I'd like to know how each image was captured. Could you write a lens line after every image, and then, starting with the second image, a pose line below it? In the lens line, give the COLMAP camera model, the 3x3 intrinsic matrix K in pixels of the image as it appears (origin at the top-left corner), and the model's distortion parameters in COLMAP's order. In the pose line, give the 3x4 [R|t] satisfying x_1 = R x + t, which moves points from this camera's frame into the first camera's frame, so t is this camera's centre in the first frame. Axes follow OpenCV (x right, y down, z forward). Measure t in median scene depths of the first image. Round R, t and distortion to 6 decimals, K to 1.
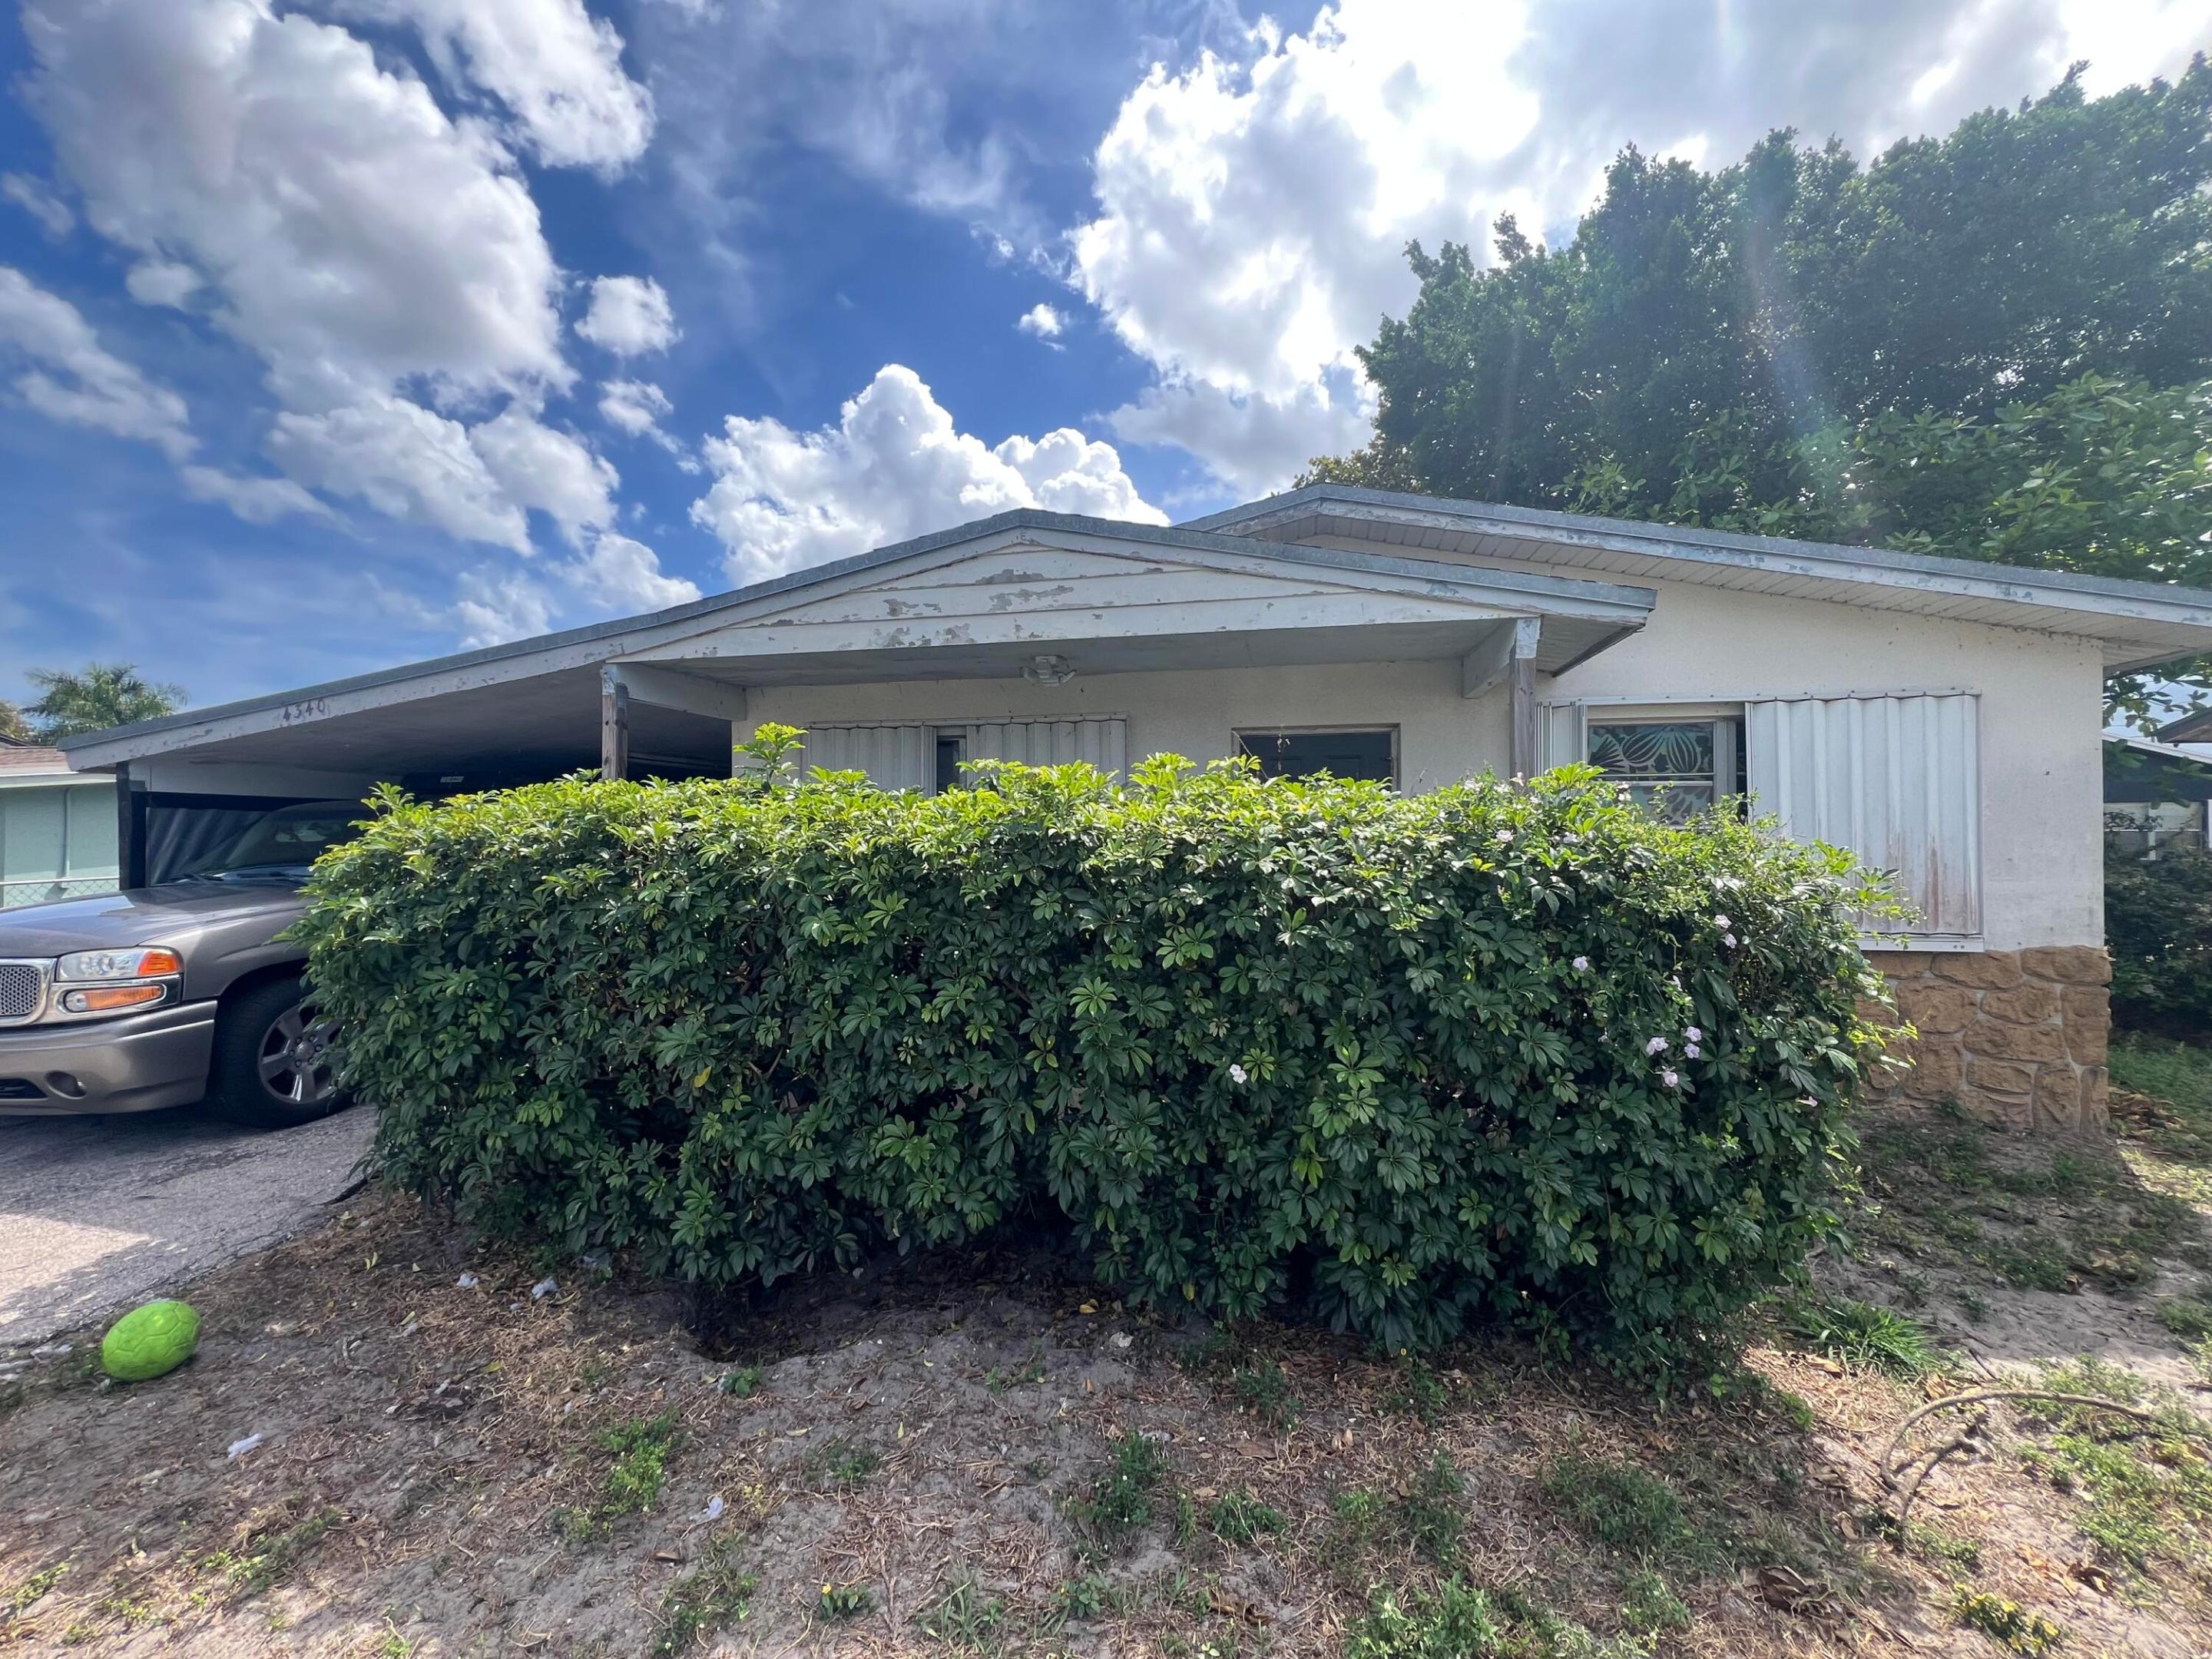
lens RADIAL K [[887.7, 0, 1092.5], [0, 887.7, 828.7], [0, 0, 1]] dist [-0.008361, 0.000934]
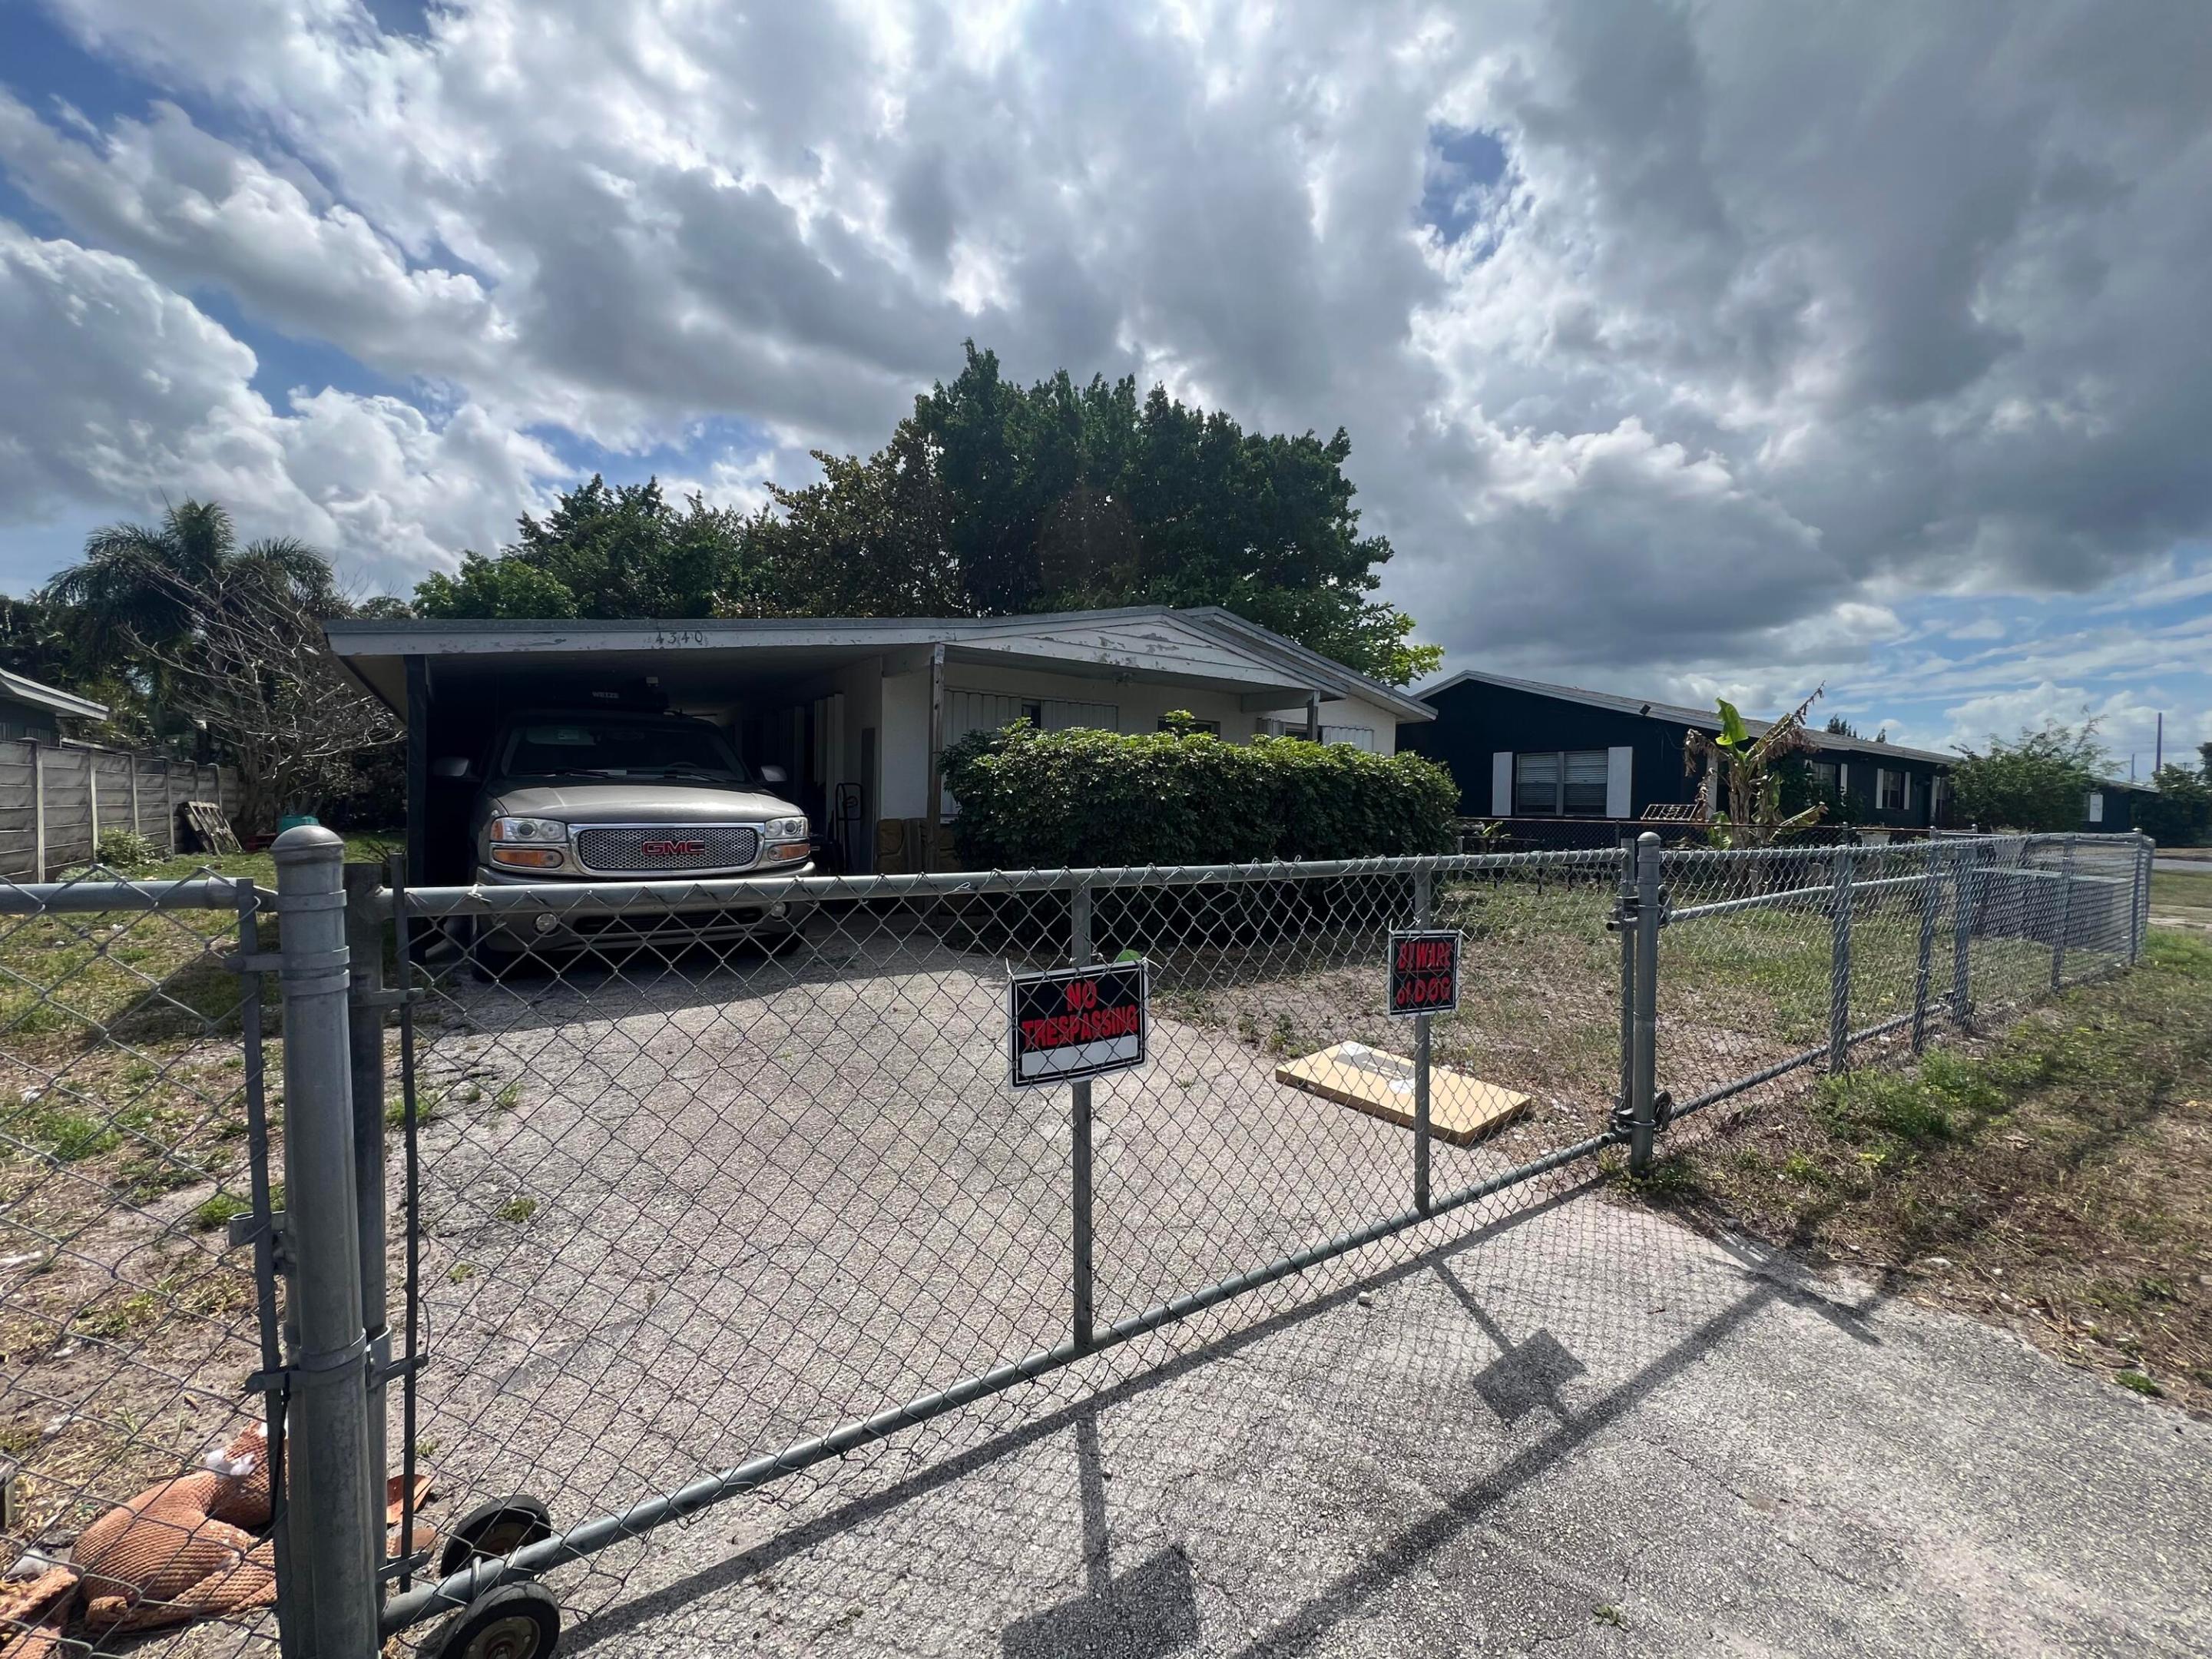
lens RADIAL K [[901.5, 0, 1106.0], [0, 901.5, 829.5], [0, 0, 1]] dist [-0.013516, -0.000536]
pose [[0.692846, -0.004443, 0.721072, -1.589170], [-0.023854, 0.999292, 0.029078, 0.092465], [-0.720691, -0.037347, 0.692250, -0.339836]]
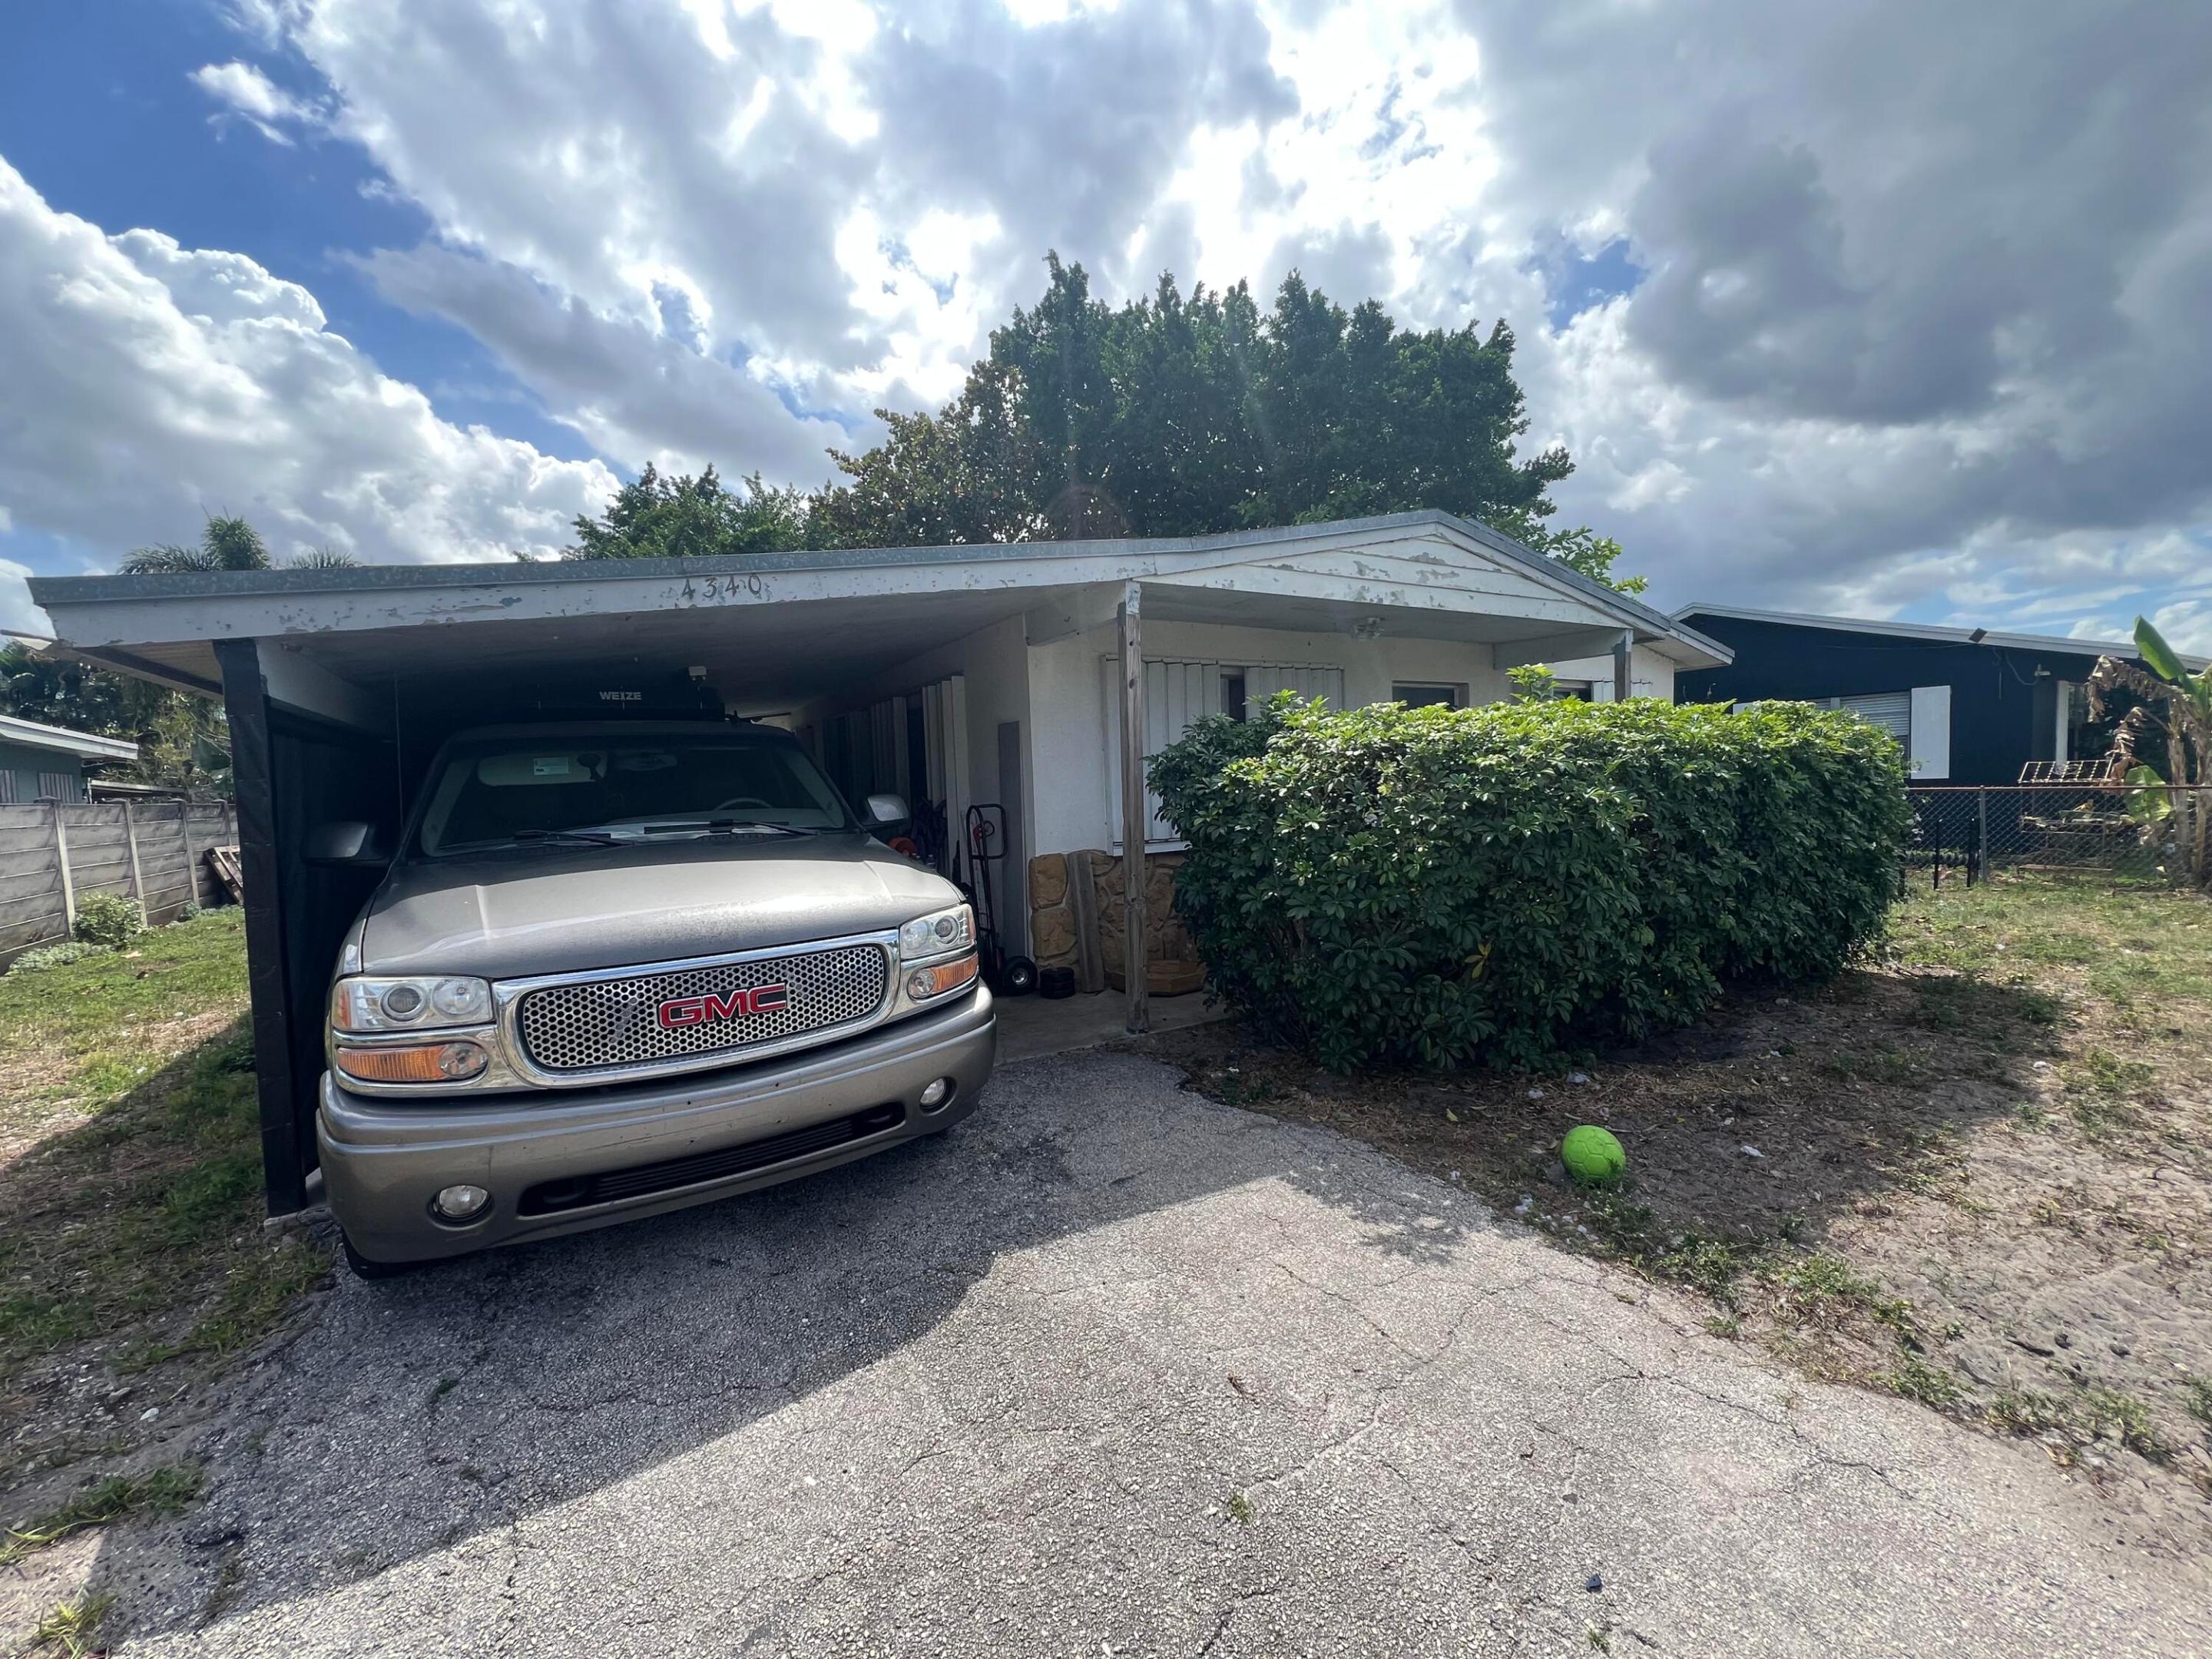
lens RADIAL K [[887.7, 0, 1092.5], [0, 887.7, 828.7], [0, 0, 1]] dist [-0.008361, 0.000934]
pose [[0.750590, -0.058177, 0.658203, -1.318583], [0.029171, 0.998063, 0.054951, 0.030589], [-0.660125, -0.022045, 0.750833, 0.315823]]
